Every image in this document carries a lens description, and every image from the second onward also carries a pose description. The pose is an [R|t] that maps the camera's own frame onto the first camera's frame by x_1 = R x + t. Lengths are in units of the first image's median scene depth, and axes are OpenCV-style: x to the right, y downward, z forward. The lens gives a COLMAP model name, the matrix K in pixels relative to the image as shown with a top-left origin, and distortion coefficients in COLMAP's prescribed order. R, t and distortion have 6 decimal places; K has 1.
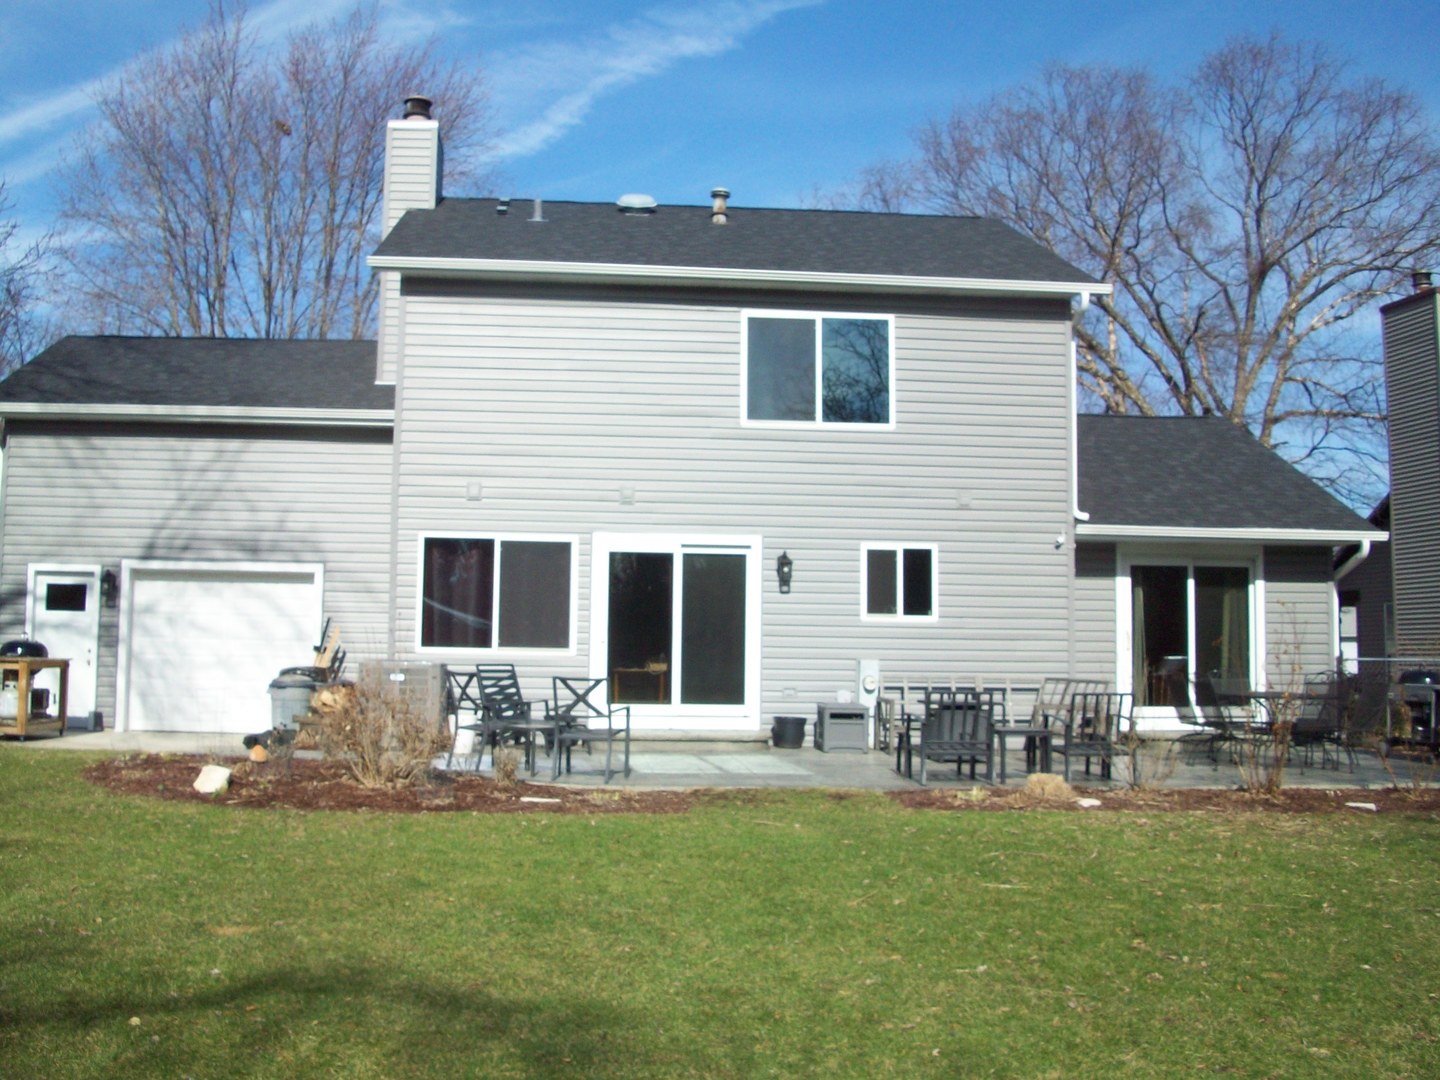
lens RADIAL K [[1464.0, 0, 723.3], [0, 1464.0, 545.3], [0, 0, 1]] dist [-0.111692, 0.000000]
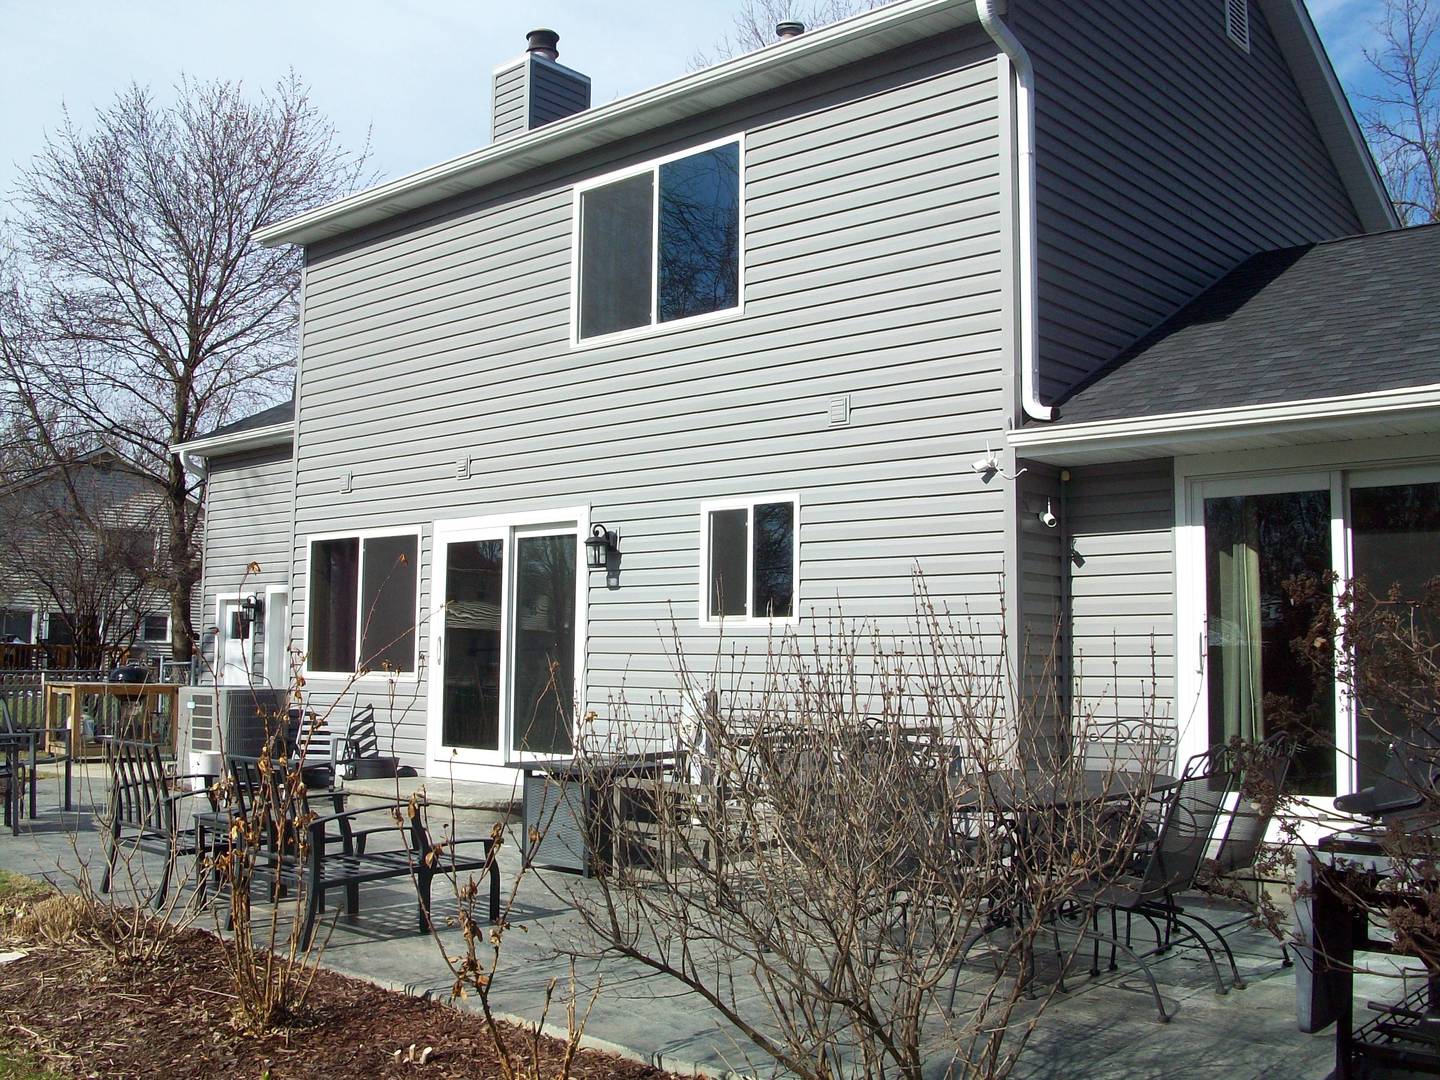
lens RADIAL K [[1464.0, 0, 720.5], [0, 1464.0, 543.5], [0, 0, 1]] dist [-0.111692, 0.000000]
pose [[0.659865, -0.066622, -0.748425, 0.564887], [0.055684, 0.997658, -0.039712, 0.040788], [0.749318, -0.015471, 0.662030, 0.590729]]
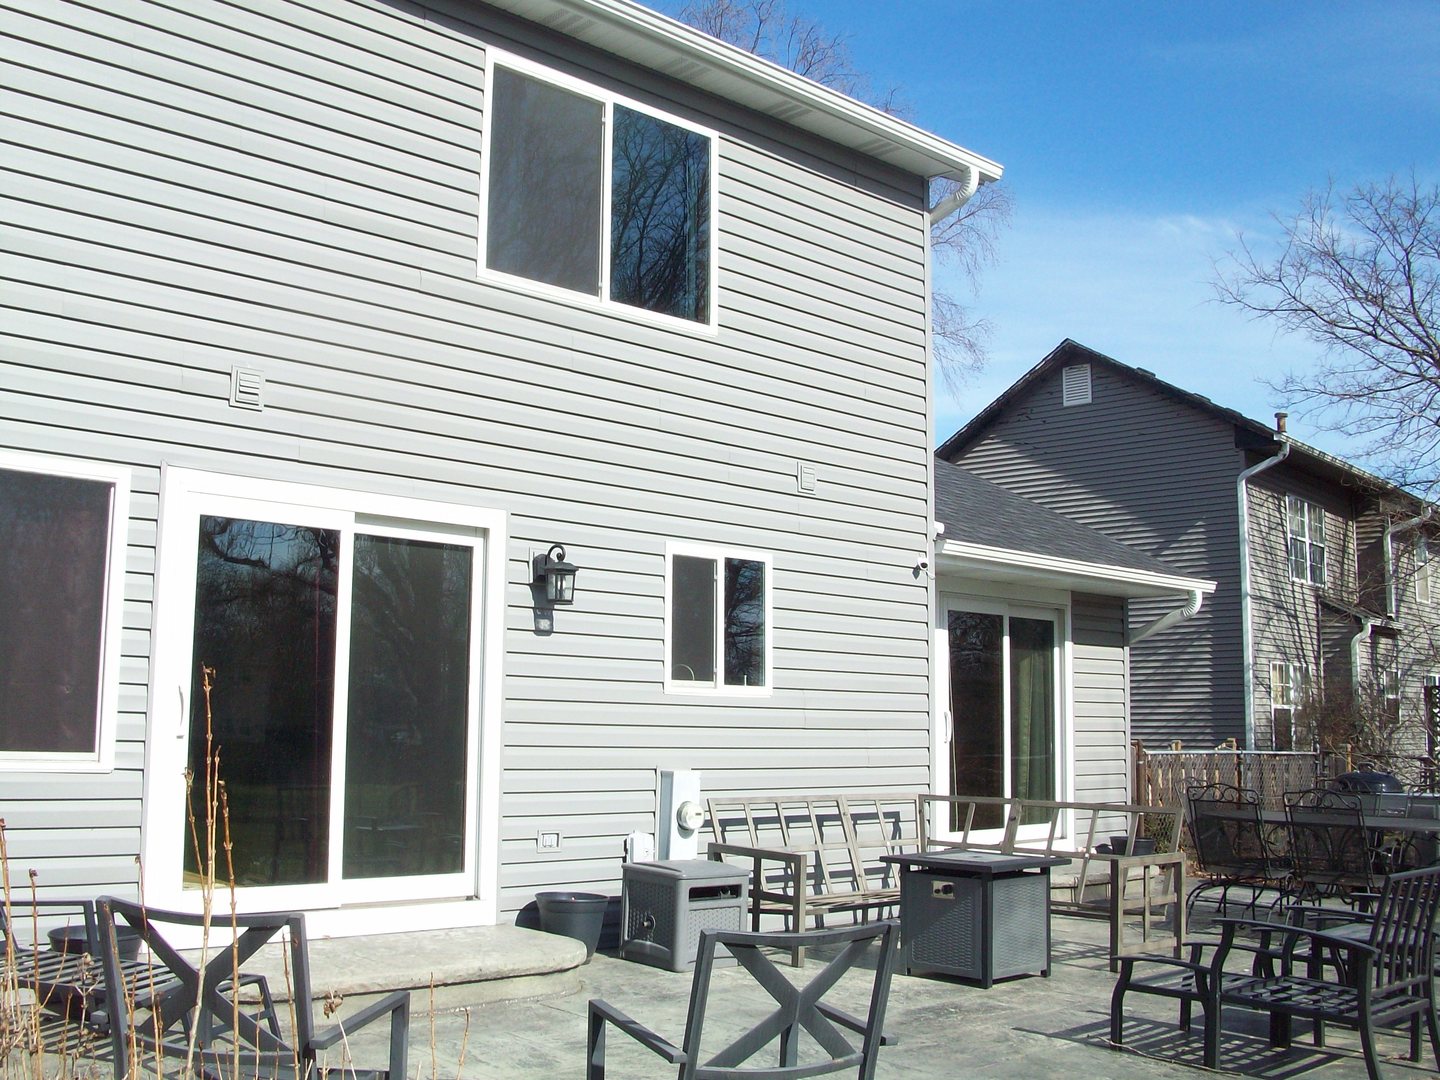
lens RADIAL K [[1464.0, 0, 708.9], [0, 1464.0, 530.0], [0, 0, 1]] dist [-0.111692, 0.000000]
pose [[0.810274, 0.079553, 0.580626, -0.193040], [-0.053002, 0.996631, -0.062584, 0.025466], [-0.583649, 0.019936, 0.811761, 0.570620]]
